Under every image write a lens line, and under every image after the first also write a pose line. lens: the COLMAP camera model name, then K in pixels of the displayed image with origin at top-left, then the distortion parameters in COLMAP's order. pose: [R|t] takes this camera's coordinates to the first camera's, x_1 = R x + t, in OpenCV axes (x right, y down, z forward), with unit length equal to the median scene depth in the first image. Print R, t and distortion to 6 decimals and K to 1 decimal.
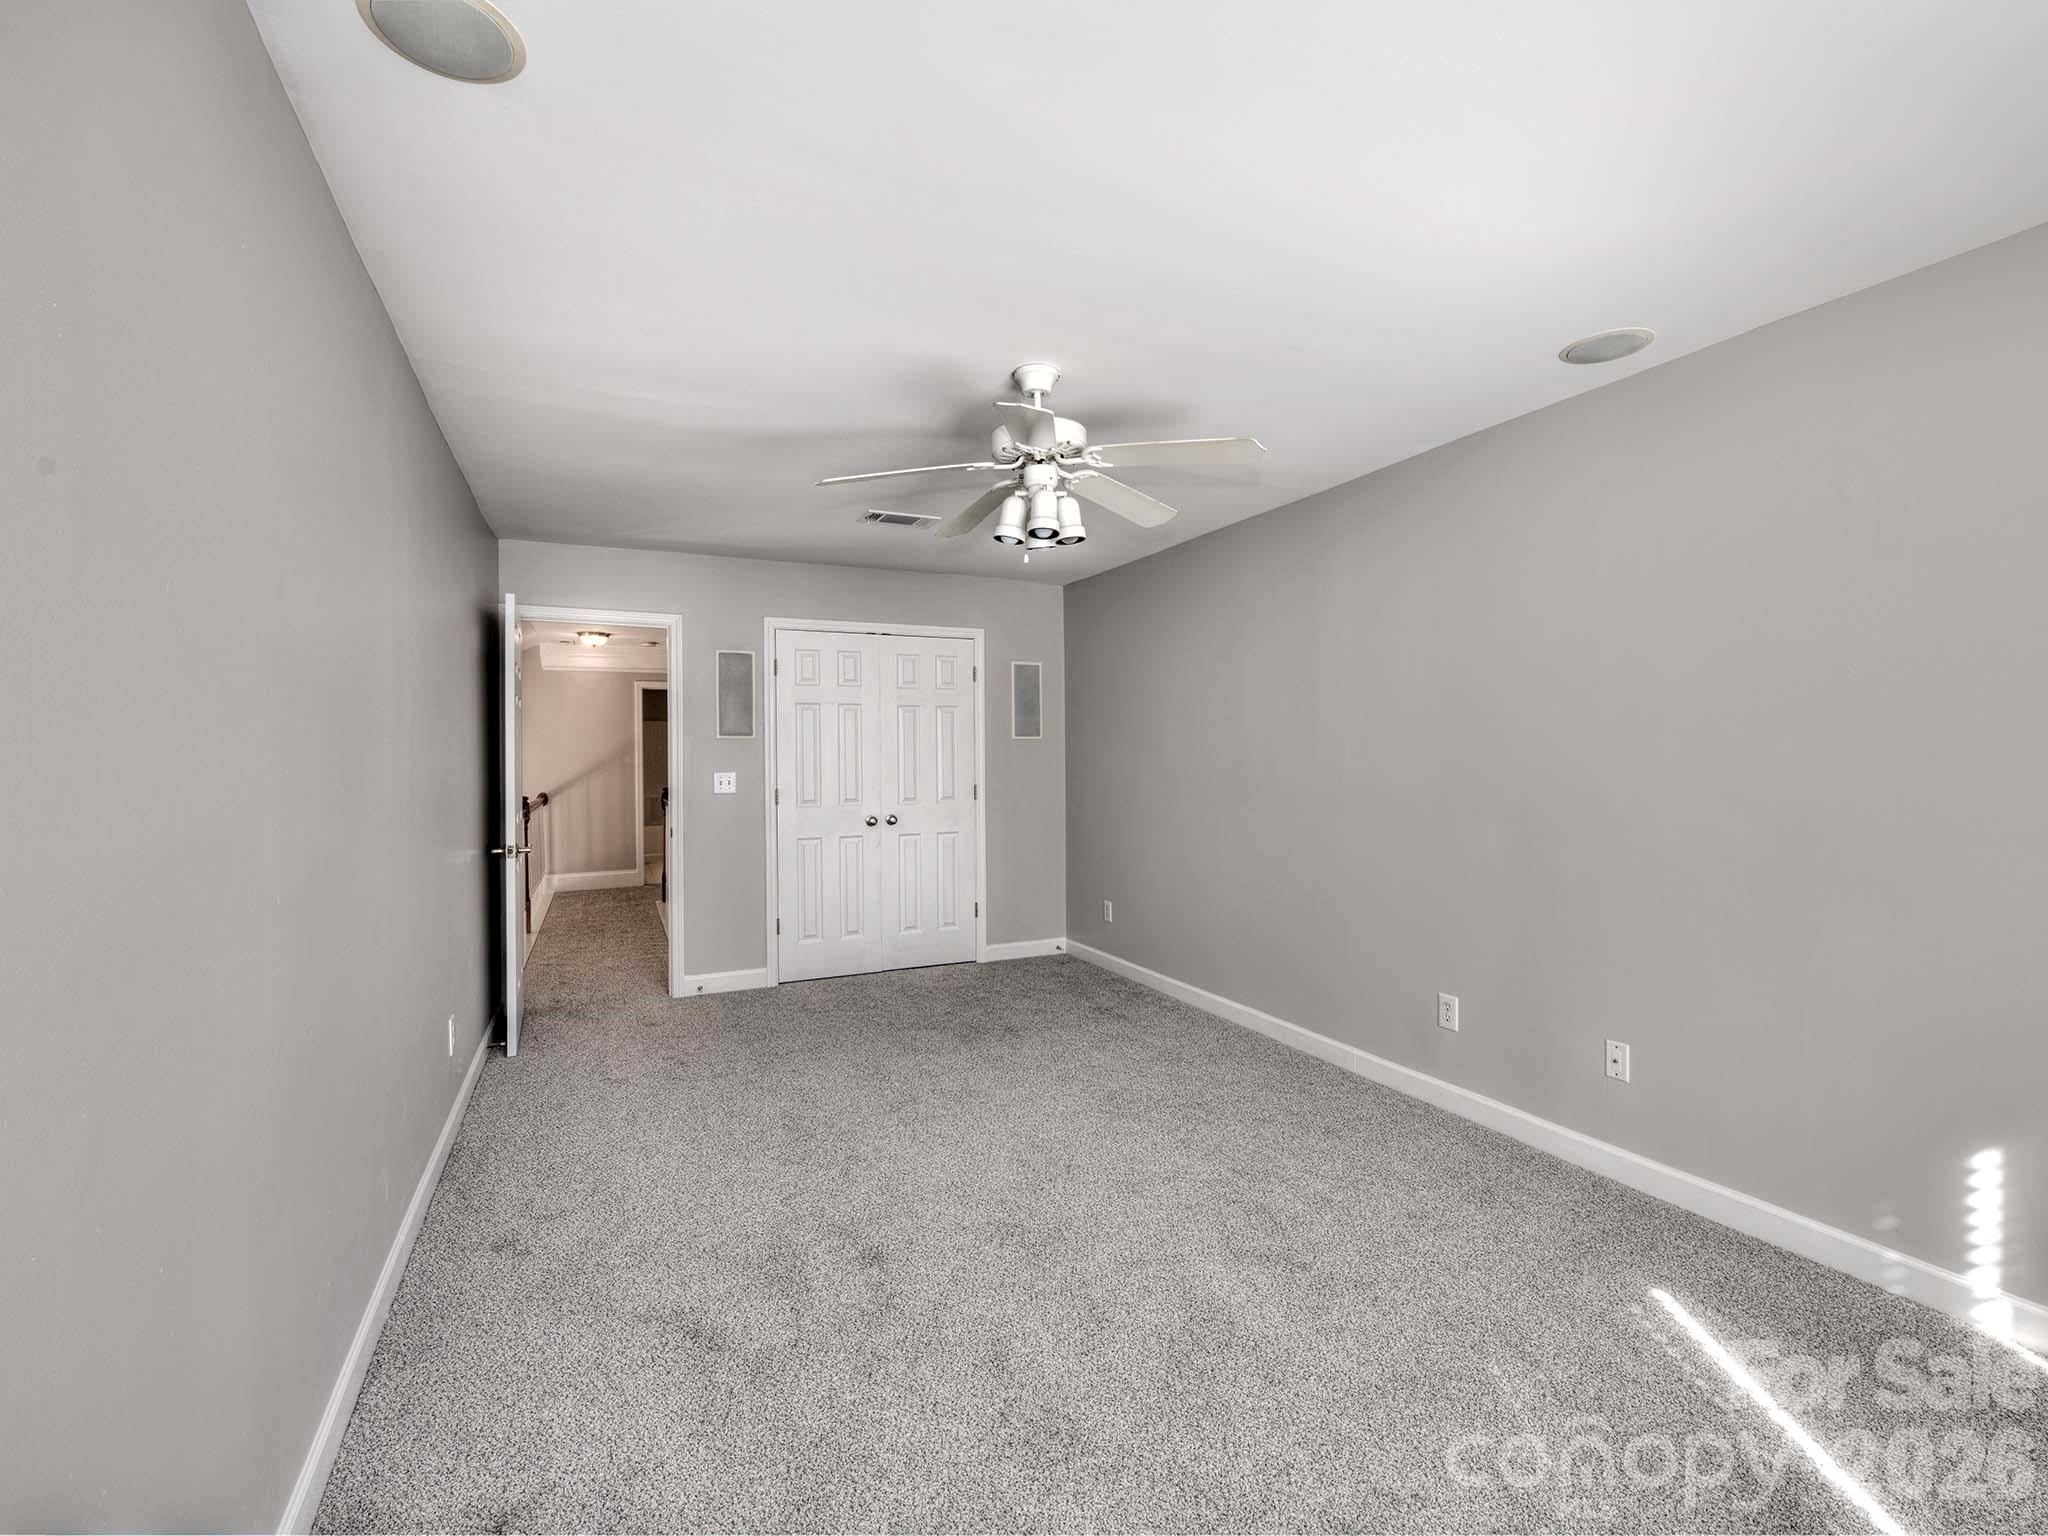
lens RADIAL K [[901.9, 0, 1021.1], [0, 901.9, 758.8], [0, 0, 1]] dist [0.008158, -0.000386]
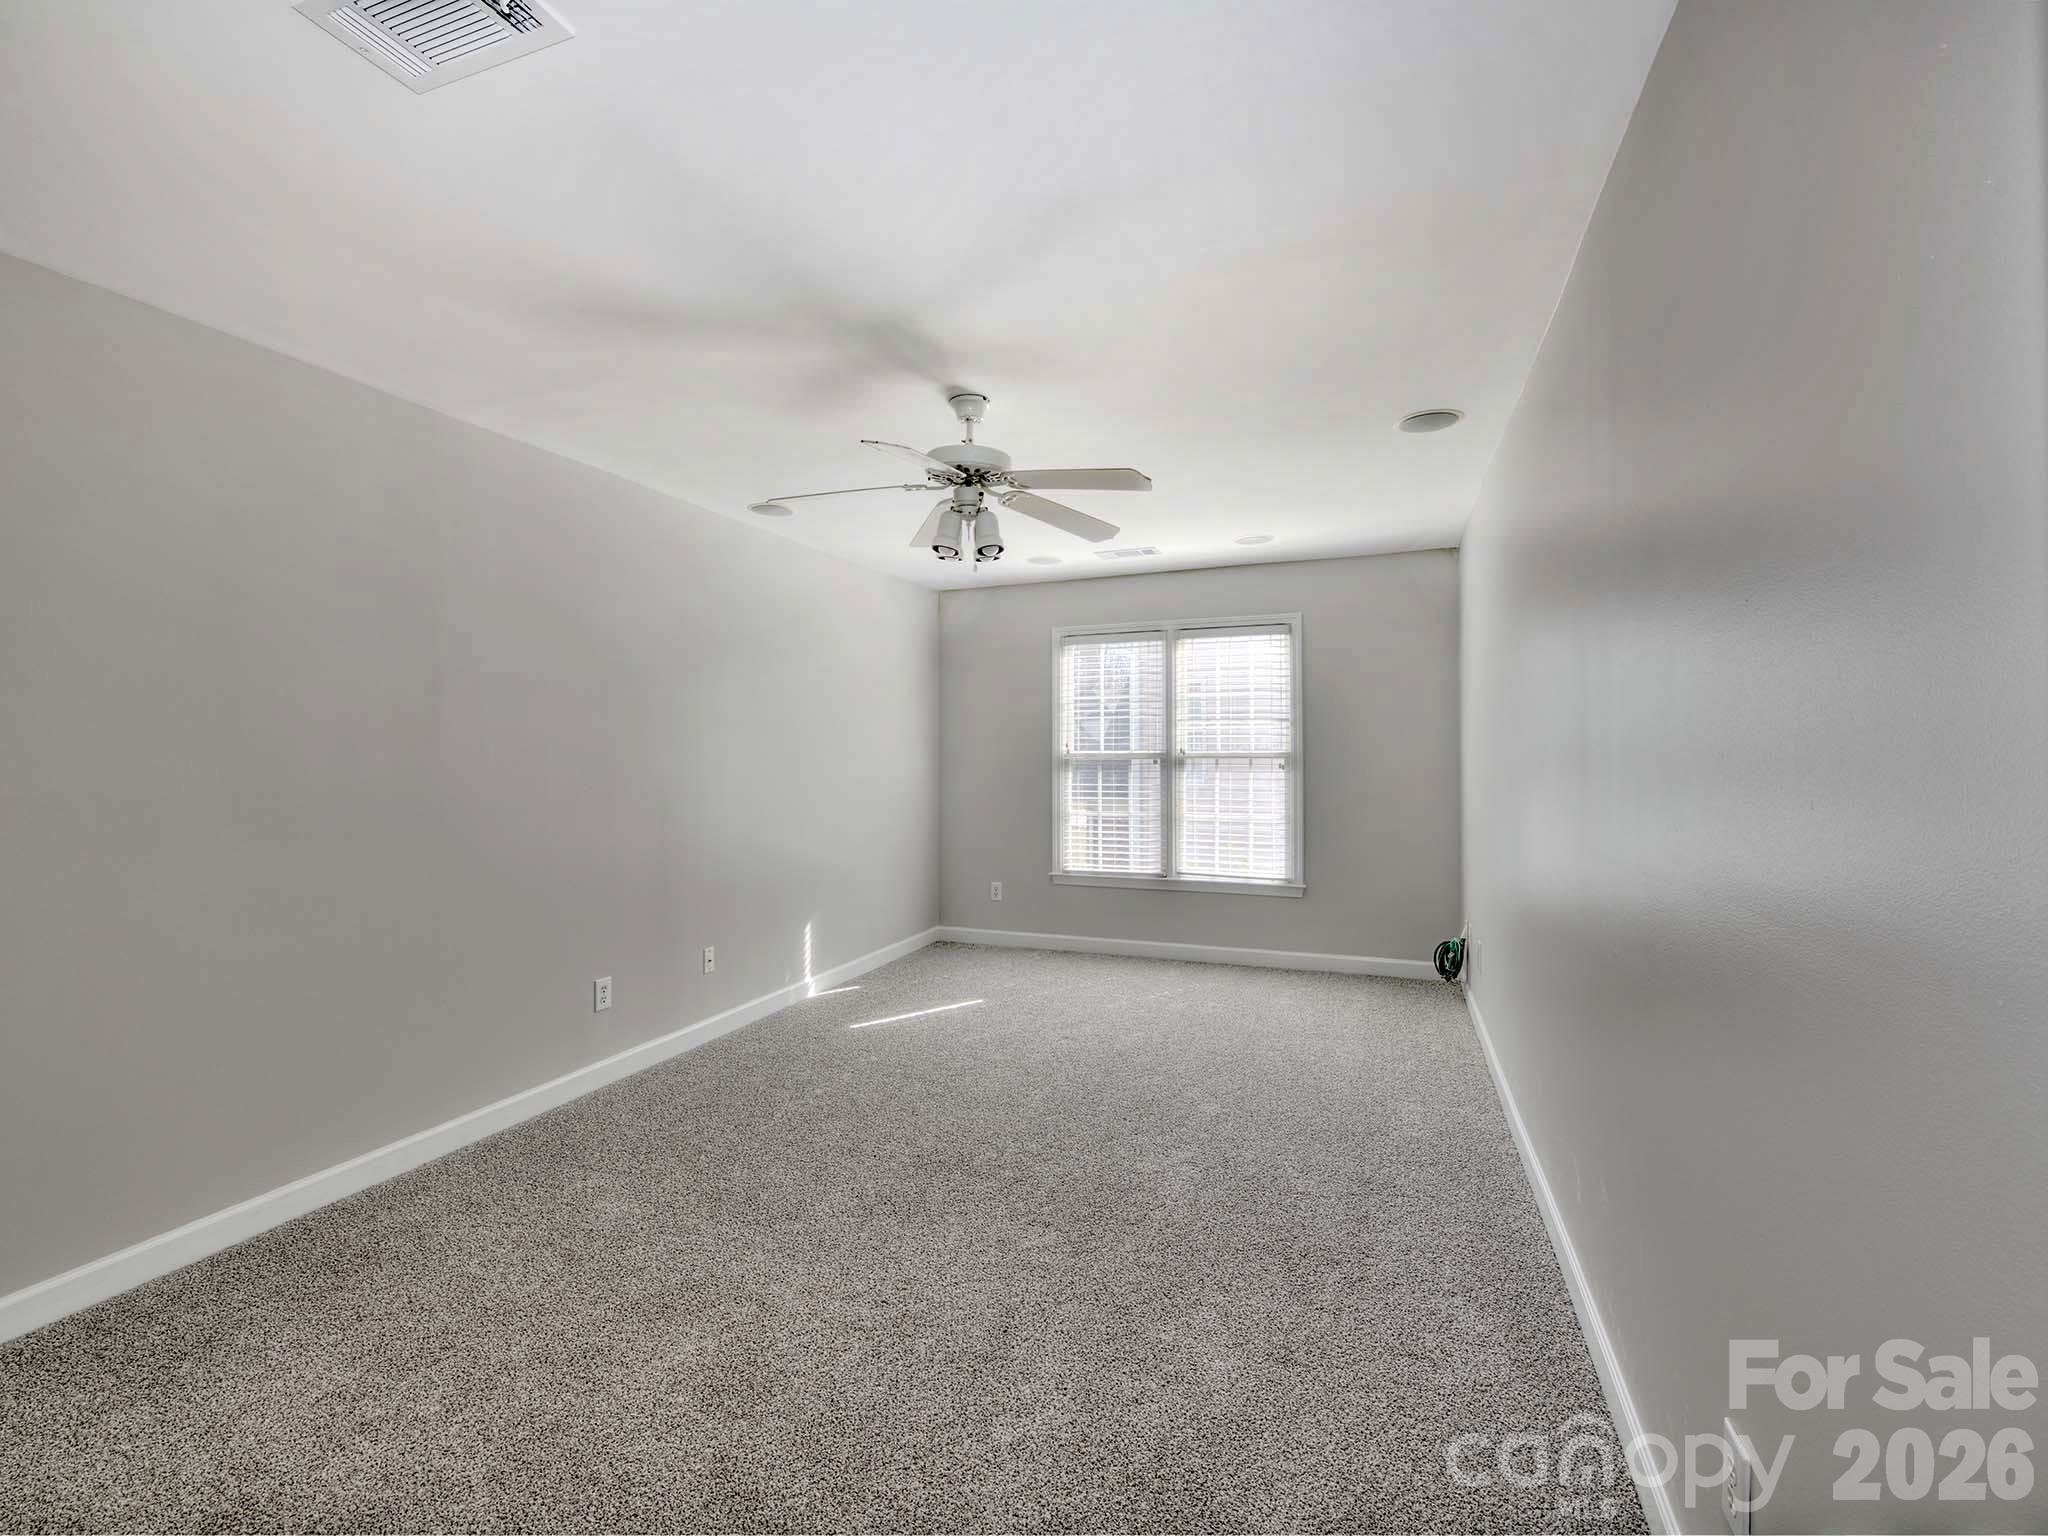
lens RADIAL K [[901.9, 0, 1021.1], [0, 901.9, 758.8], [0, 0, 1]] dist [0.008158, -0.000386]
pose [[-0.682343, -0.003463, 0.731024, -0.809671], [-0.005457, 0.999985, -0.000356, -0.006411], [-0.731012, -0.004232, -0.682352, 1.674018]]
